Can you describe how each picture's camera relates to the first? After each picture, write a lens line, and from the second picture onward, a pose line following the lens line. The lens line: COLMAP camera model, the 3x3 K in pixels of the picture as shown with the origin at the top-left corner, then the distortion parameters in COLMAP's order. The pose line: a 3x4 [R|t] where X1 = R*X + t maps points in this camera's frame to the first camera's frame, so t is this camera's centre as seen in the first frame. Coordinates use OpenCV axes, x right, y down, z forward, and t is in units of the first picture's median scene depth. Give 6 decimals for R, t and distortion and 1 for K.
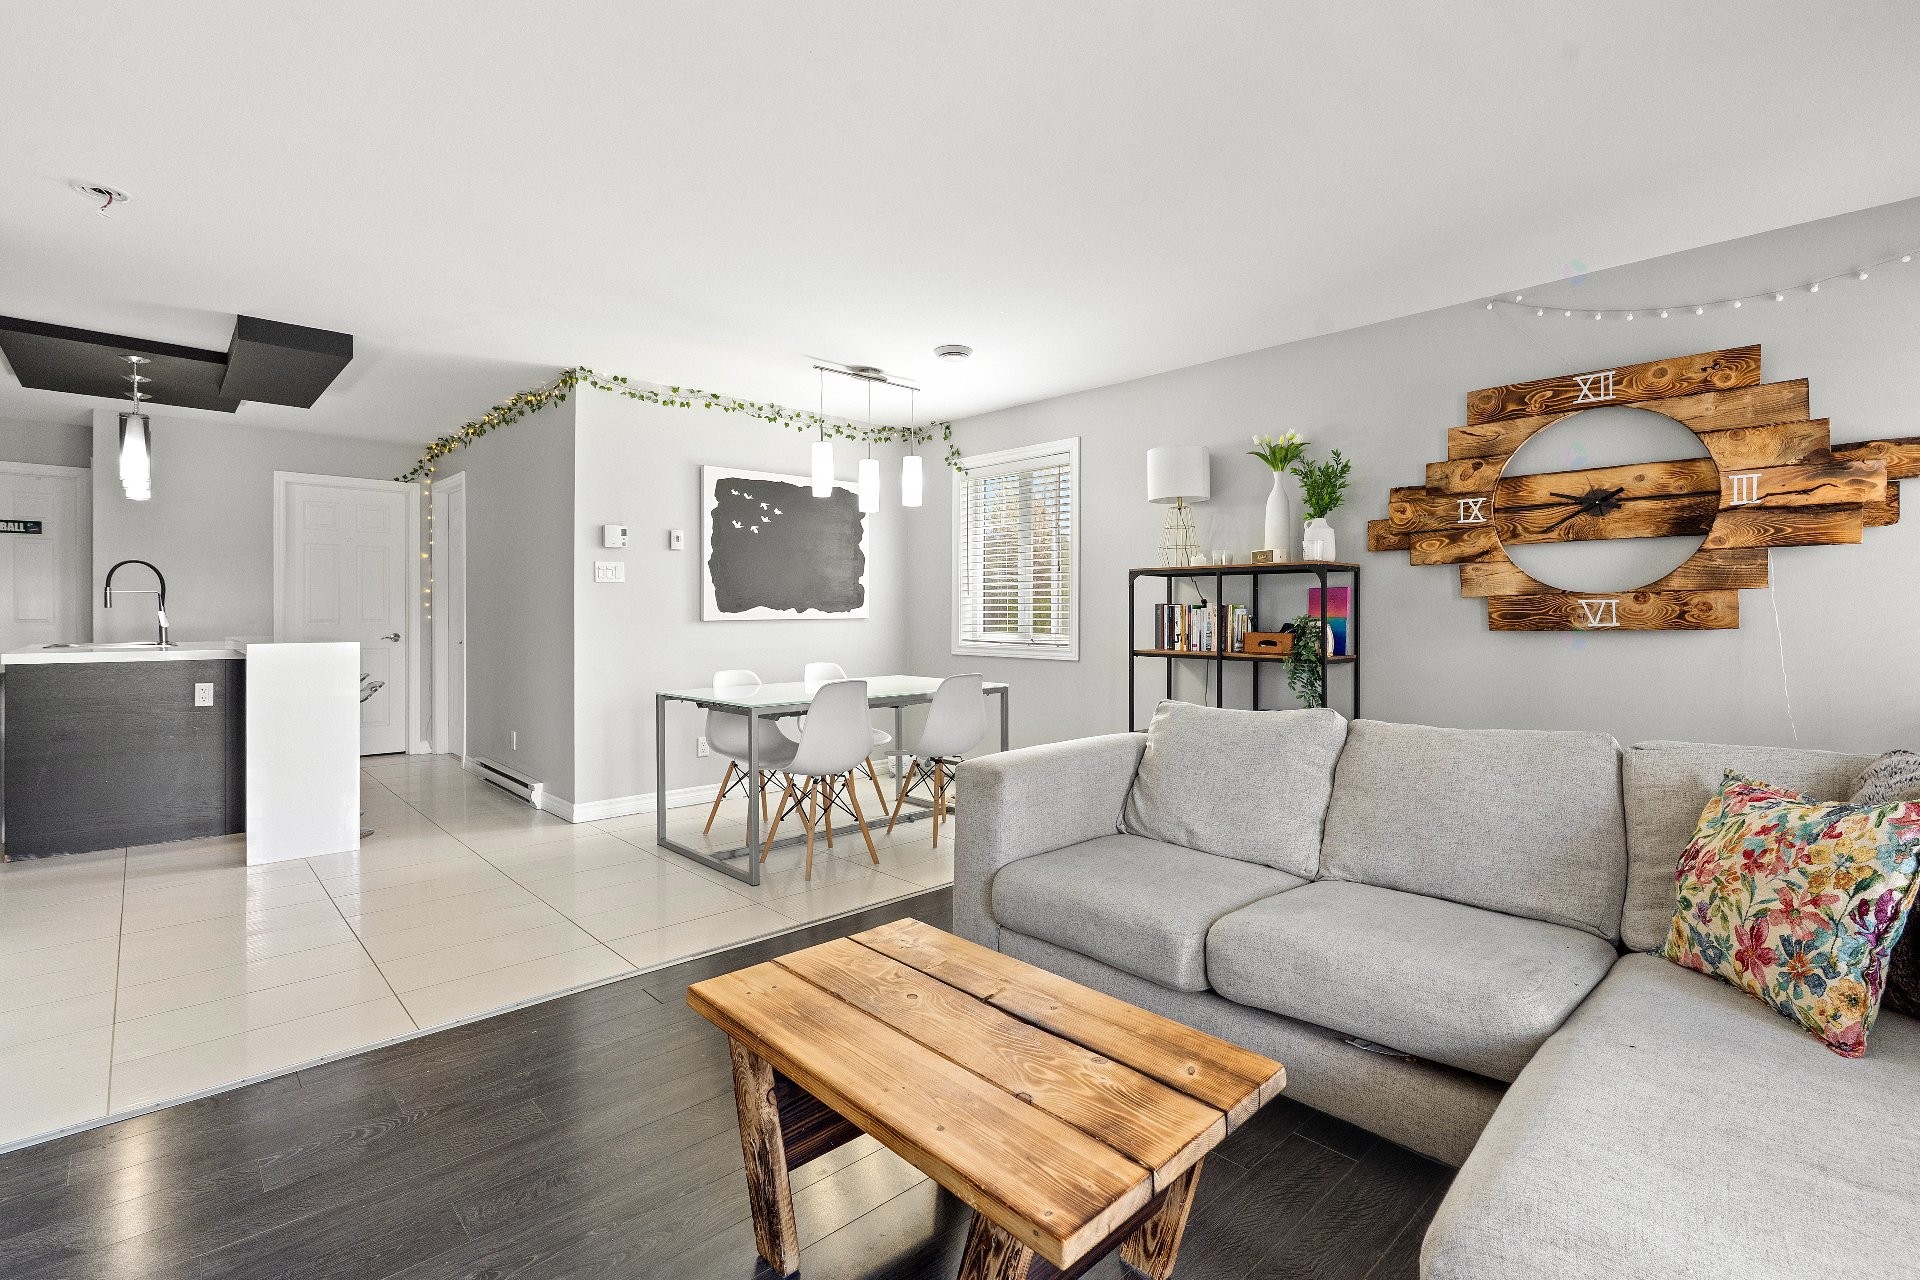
lens RADIAL K [[878.1, 0, 959.4], [0, 878.1, 616.0], [0, 0, 1]] dist [-0.015398, 0.001163]
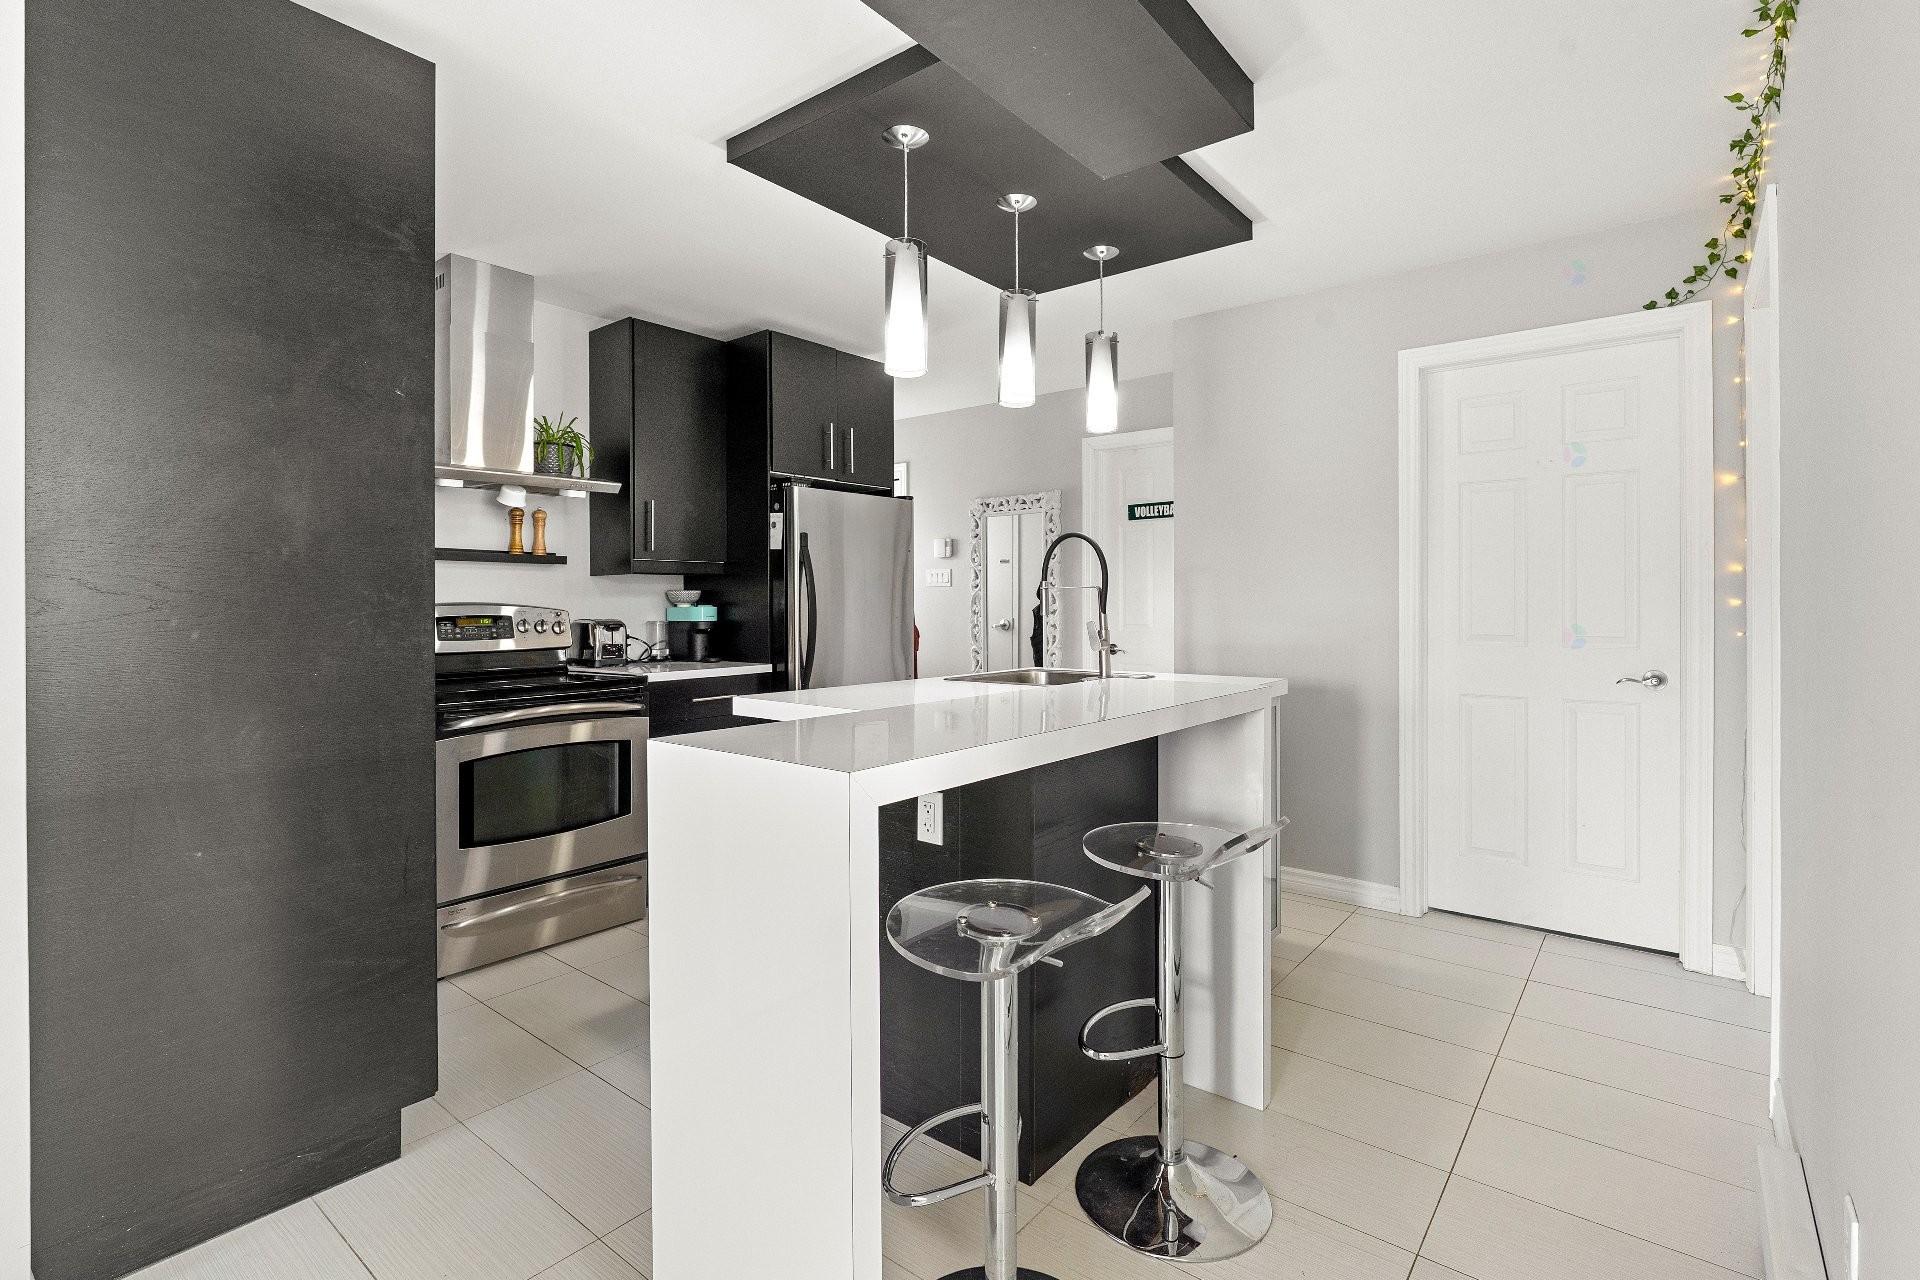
lens RADIAL K [[878.1, 0, 959.4], [0, 878.1, 616.0], [0, 0, 1]] dist [-0.015398, 0.001163]
pose [[0.144179, 0.003895, -0.989544, -0.276093], [-0.001792, 0.999992, 0.003675, -0.007879], [0.989550, 0.001244, 0.144185, 0.605262]]
